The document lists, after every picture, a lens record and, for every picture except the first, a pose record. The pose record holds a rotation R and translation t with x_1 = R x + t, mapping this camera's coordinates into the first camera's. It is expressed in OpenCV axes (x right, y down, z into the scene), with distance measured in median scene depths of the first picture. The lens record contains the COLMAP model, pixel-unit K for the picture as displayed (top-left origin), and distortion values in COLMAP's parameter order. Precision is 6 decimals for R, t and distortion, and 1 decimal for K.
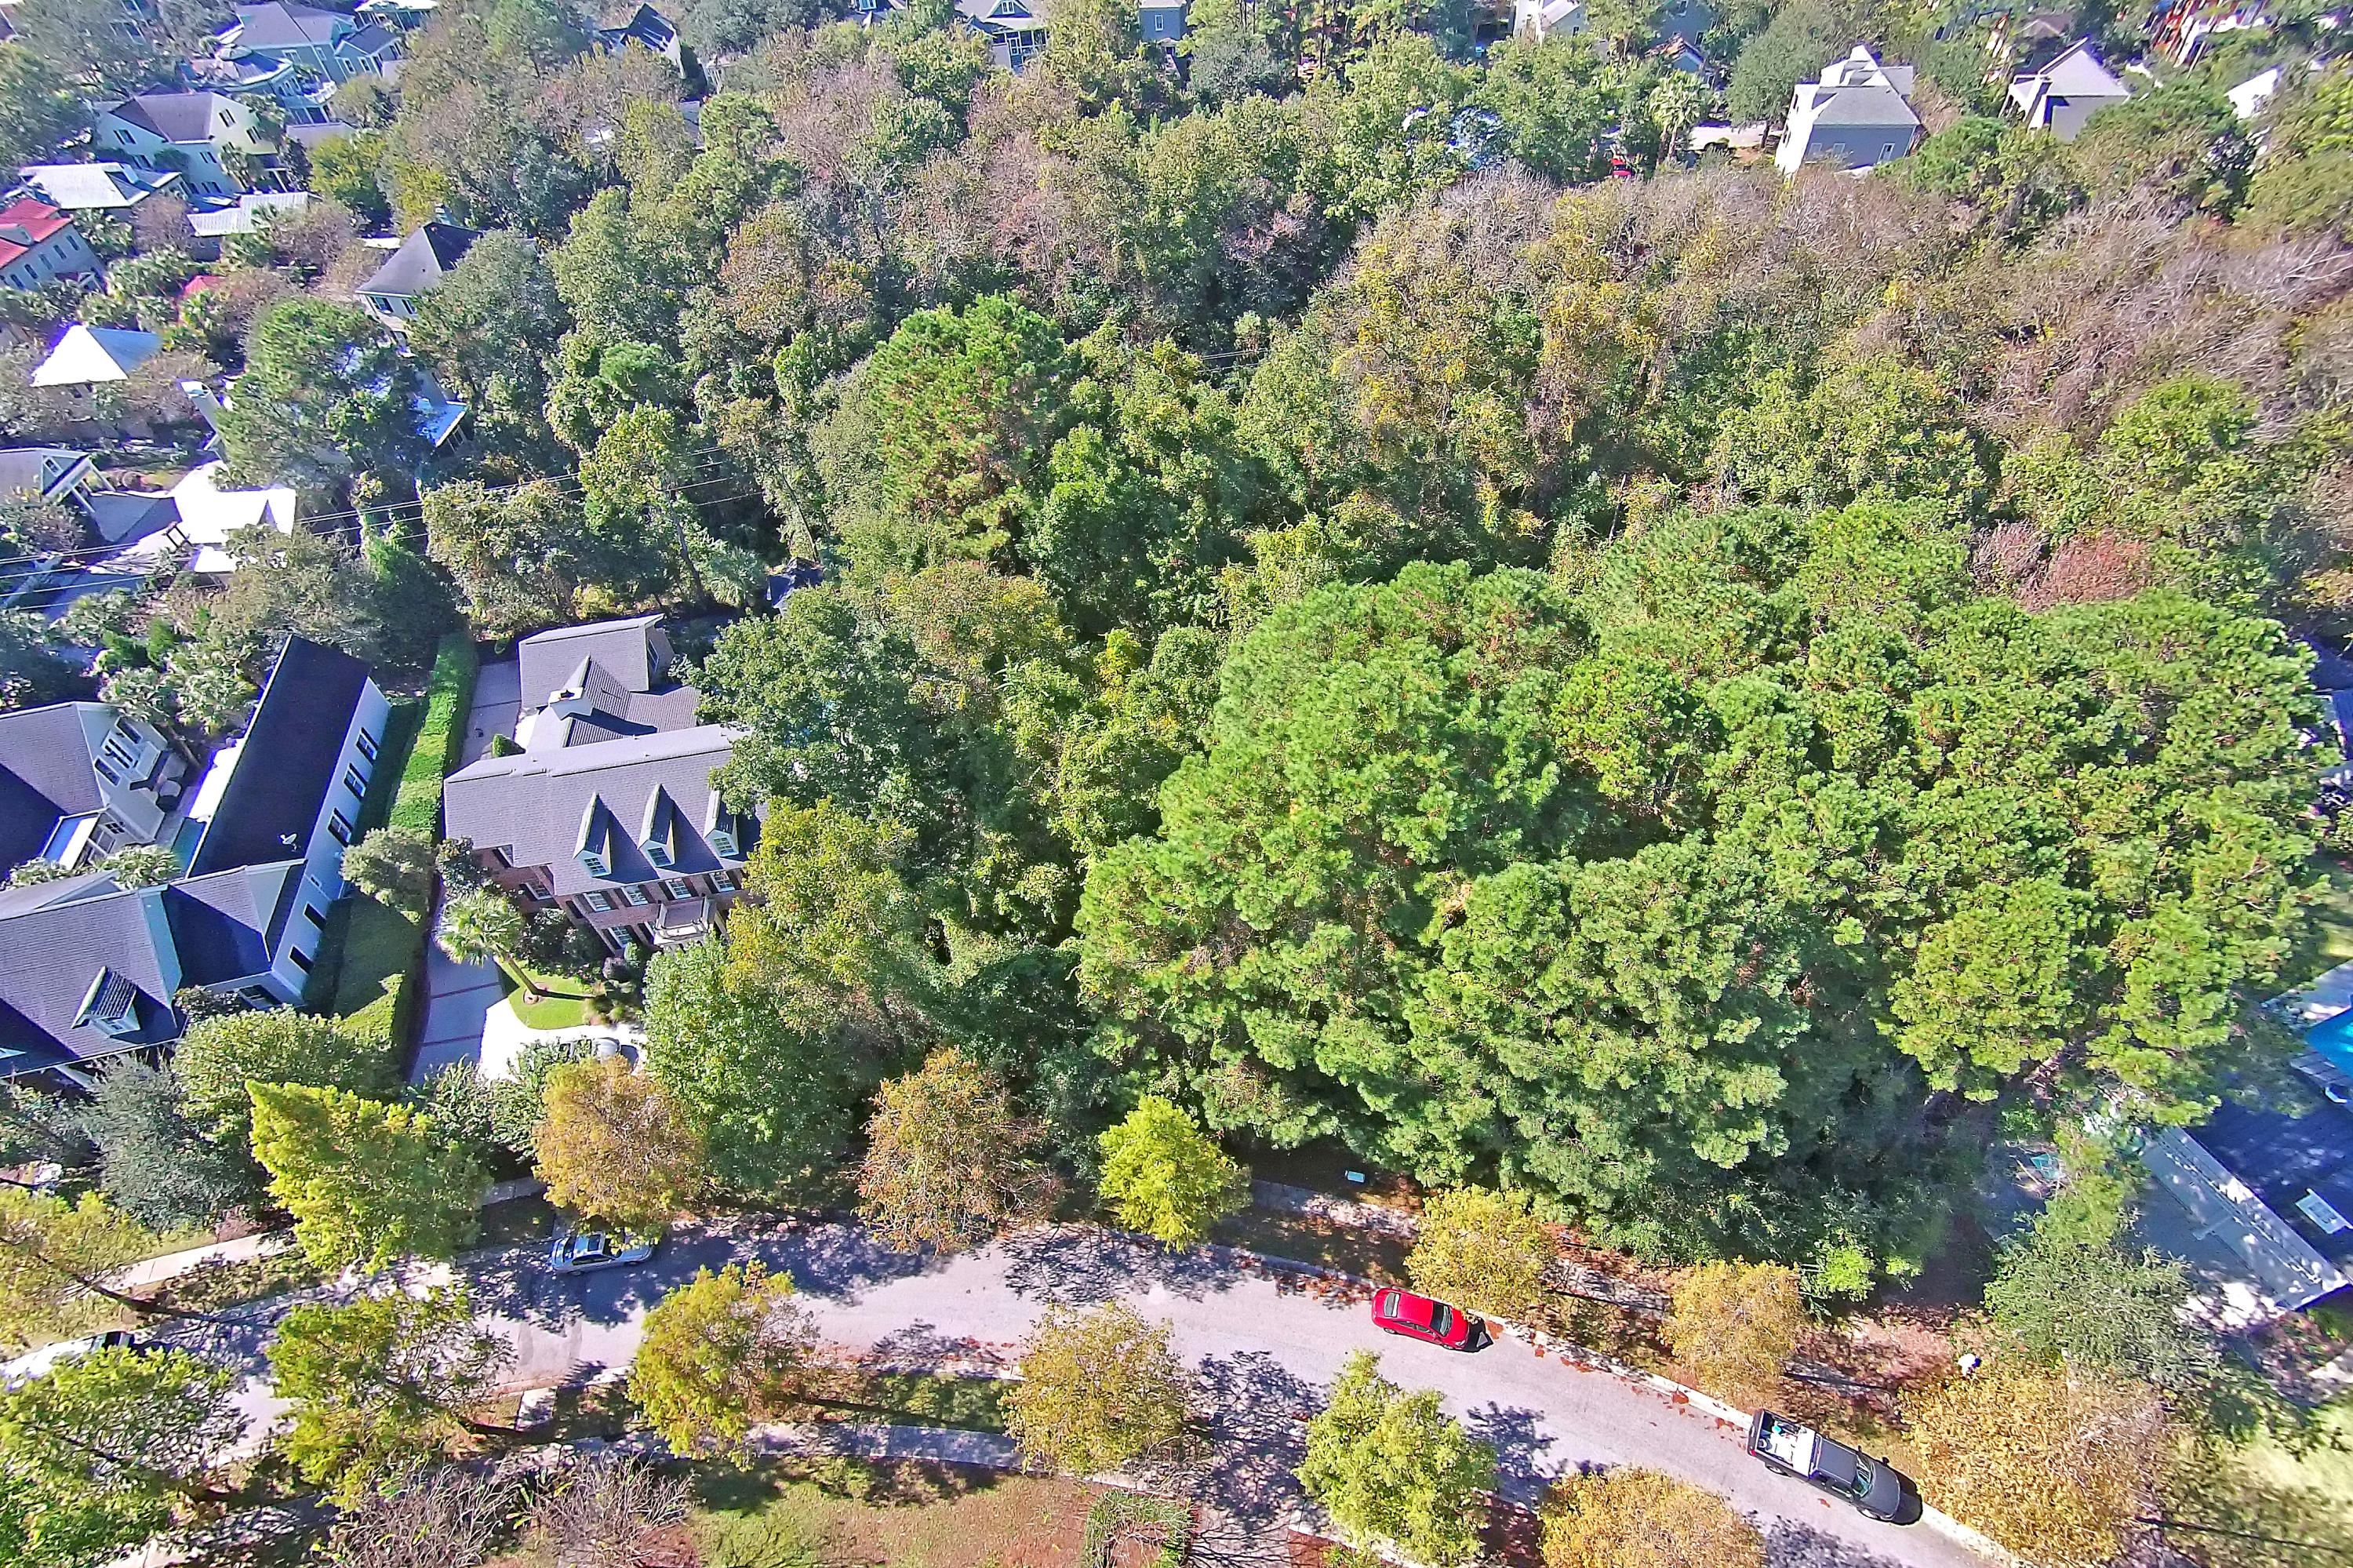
lens RADIAL K [[1178.2, 0, 1189.3], [0, 1178.2, 792.0], [0, 0, 1]] dist [-0.058126, 0.033615]
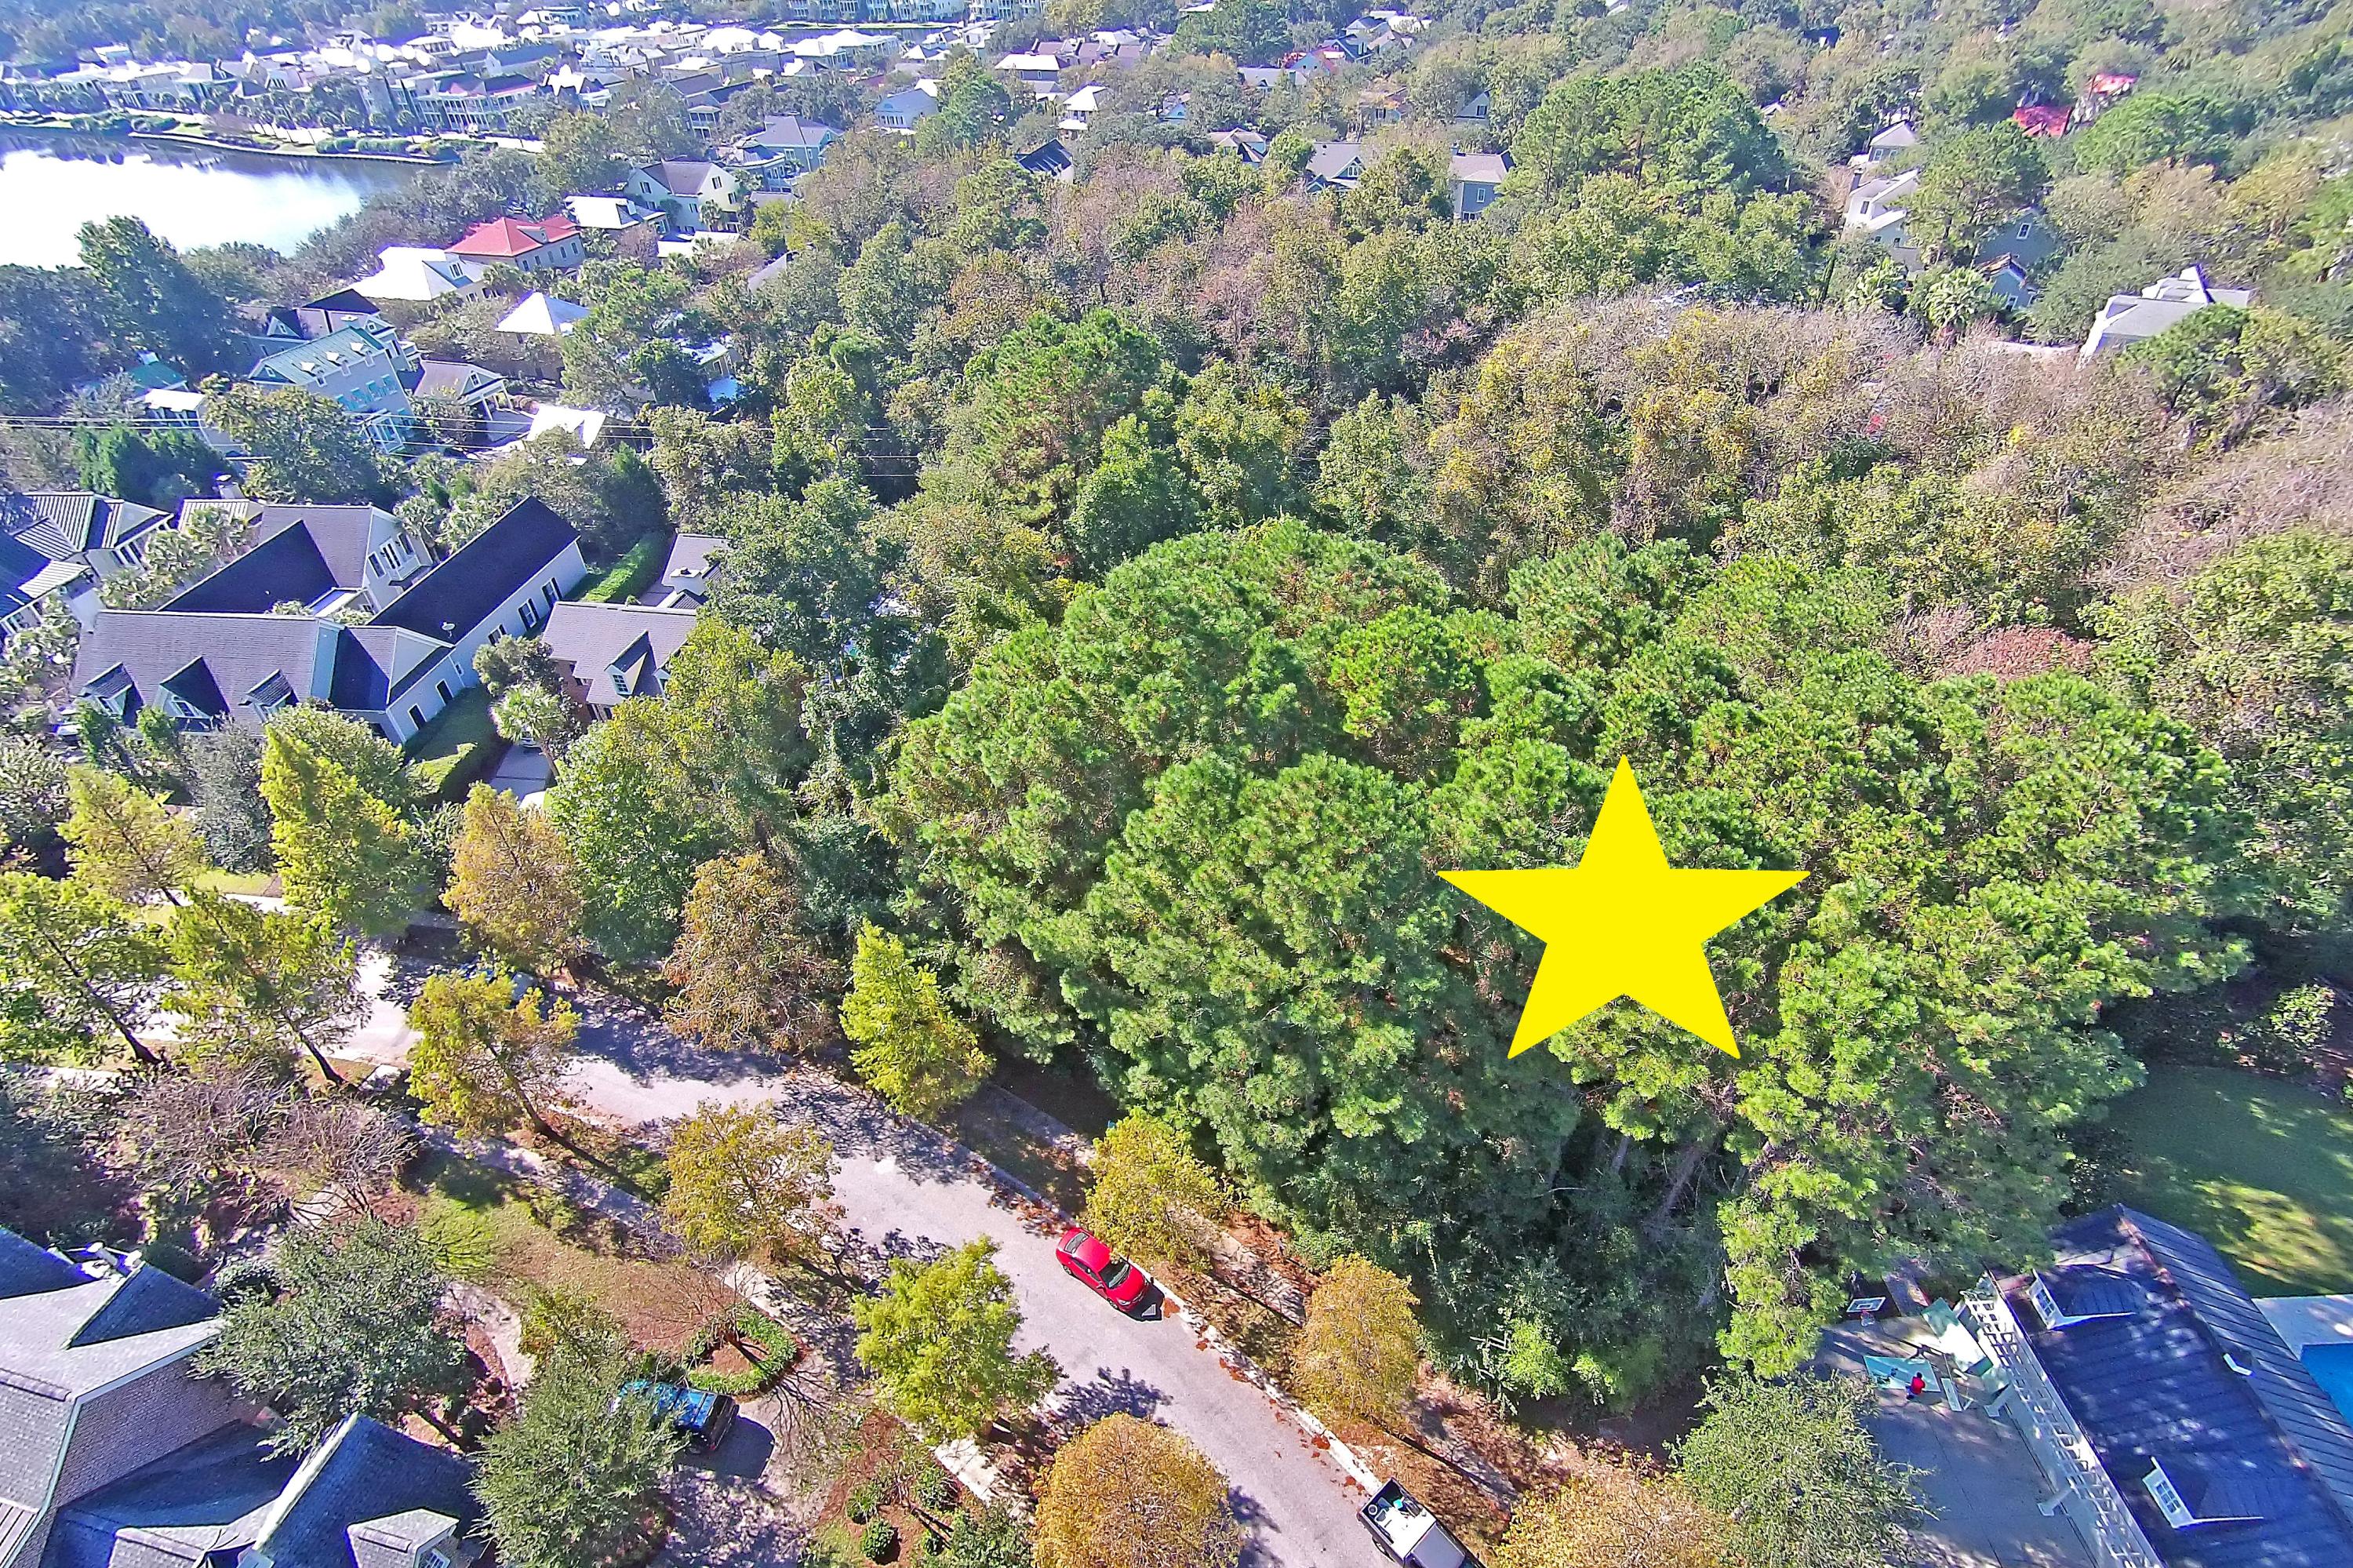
lens RADIAL K [[1178.2, 0, 1227.4], [0, 1178.2, 827.0], [0, 0, 1]] dist [-0.058126, 0.033615]
pose [[0.933855, 0.237261, -0.267623, 0.452157], [-0.272644, 0.956548, -0.103350, 0.171189], [0.231473, 0.169479, 0.957965, 0.041824]]
